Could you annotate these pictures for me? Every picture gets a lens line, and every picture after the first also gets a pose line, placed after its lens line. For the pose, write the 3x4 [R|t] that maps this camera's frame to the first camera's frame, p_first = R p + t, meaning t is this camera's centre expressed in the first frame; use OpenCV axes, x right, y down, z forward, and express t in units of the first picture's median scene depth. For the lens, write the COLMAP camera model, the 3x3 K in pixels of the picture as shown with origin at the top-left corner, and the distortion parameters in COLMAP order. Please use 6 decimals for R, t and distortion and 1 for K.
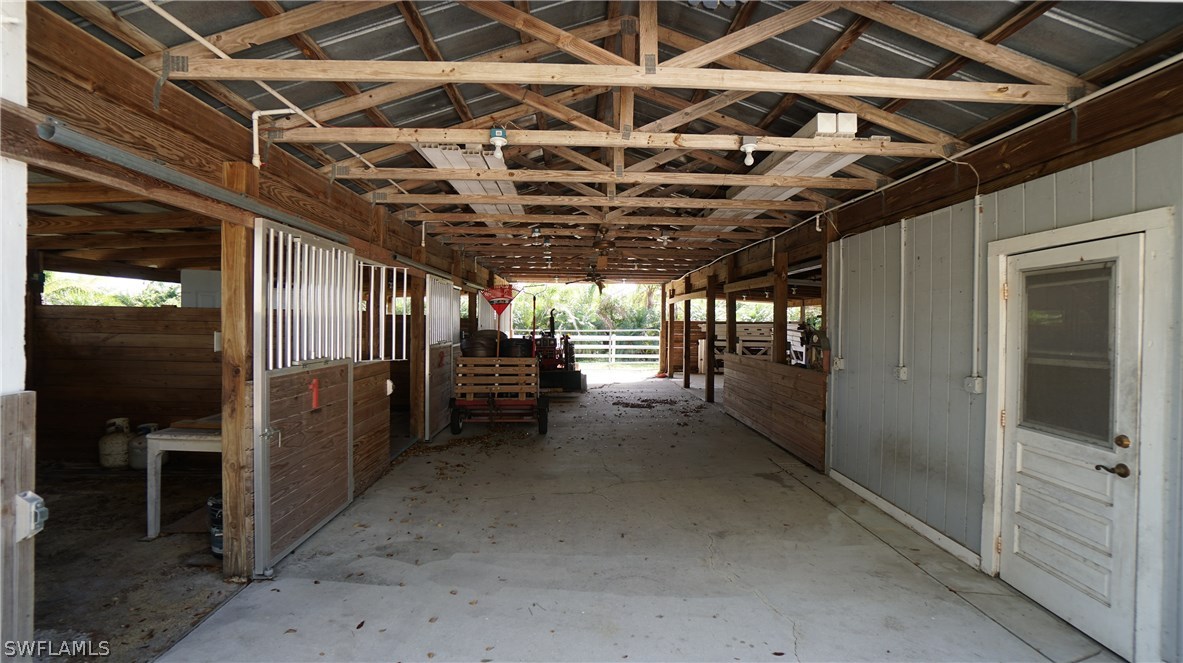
lens RADIAL K [[524.2, 0, 594.1], [0, 524.2, 328.8], [0, 0, 1]] dist [-0.061789, 0.023728]
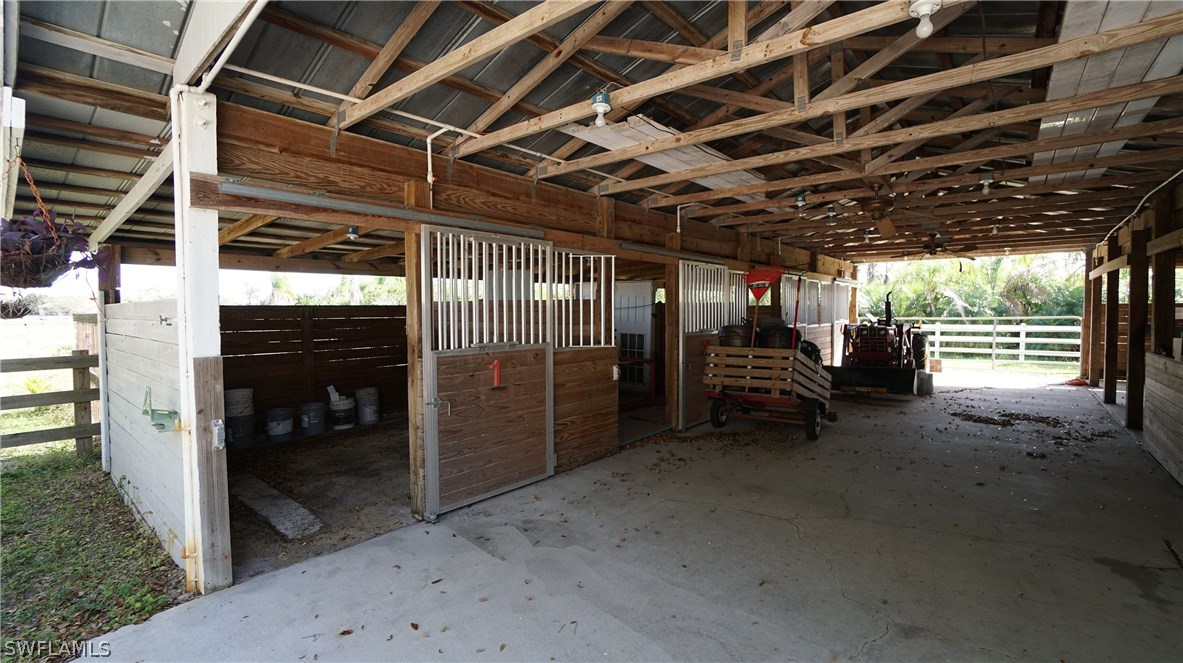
lens RADIAL K [[524.2, 0, 594.1], [0, 524.2, 328.8], [0, 0, 1]] dist [-0.061789, 0.023728]
pose [[0.744682, 0.008606, -0.667365, 0.350514], [0.005485, 0.999804, 0.019013, 0.006923], [0.667397, -0.017819, 0.744488, 0.260915]]
